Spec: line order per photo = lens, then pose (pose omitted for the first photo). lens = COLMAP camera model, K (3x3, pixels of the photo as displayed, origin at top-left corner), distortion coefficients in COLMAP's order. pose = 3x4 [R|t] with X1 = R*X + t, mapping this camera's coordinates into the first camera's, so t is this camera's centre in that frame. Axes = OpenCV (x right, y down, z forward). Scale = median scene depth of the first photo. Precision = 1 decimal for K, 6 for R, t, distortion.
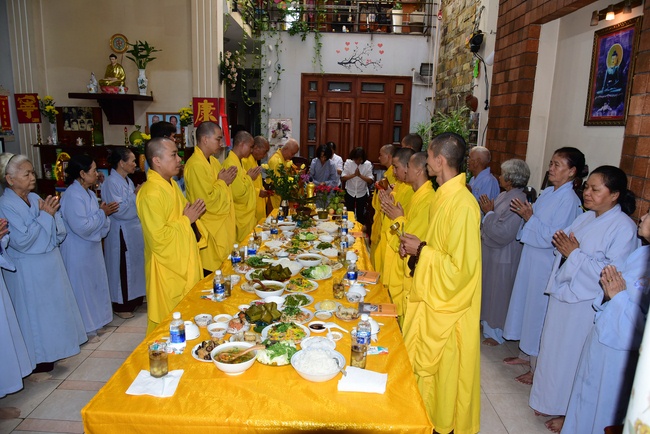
lens RADIAL K [[437.4, 0, 325.0], [0, 437.4, 217.0], [0, 0, 1]] dist [-0.045237, 0.001361]
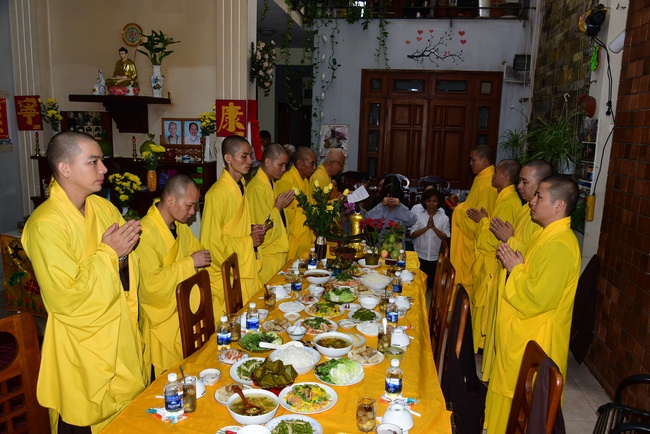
lens RADIAL K [[488.7, 0, 325.0], [0, 488.7, 217.0], [0, 0, 1]] dist [-0.053219, 0.013576]
pose [[0.988460, 0.028832, -0.148712, 0.031385], [-0.033207, 0.999083, -0.027021, -0.041924], [0.147796, 0.031648, 0.988511, 0.152068]]
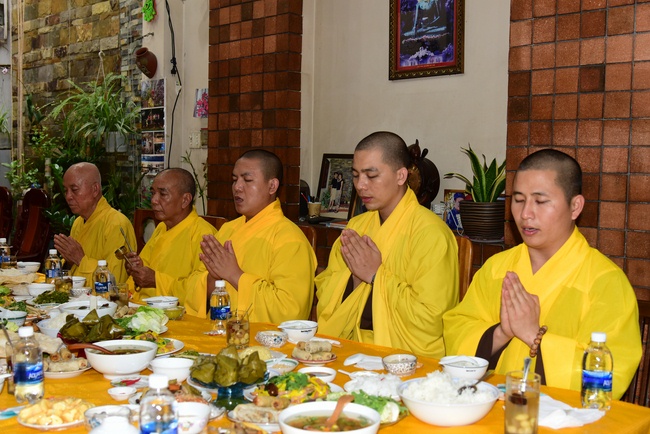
lens RADIAL K [[768.0, 0, 325.0], [0, 768.0, 217.0], [0, 0, 1]] dist [-0.007112, -0.011203]
pose [[0.701407, -0.056024, 0.710556, -0.250005], [0.148699, 0.986472, -0.069006, 0.054067], [-0.697077, 0.154060, 0.700249, 0.132107]]
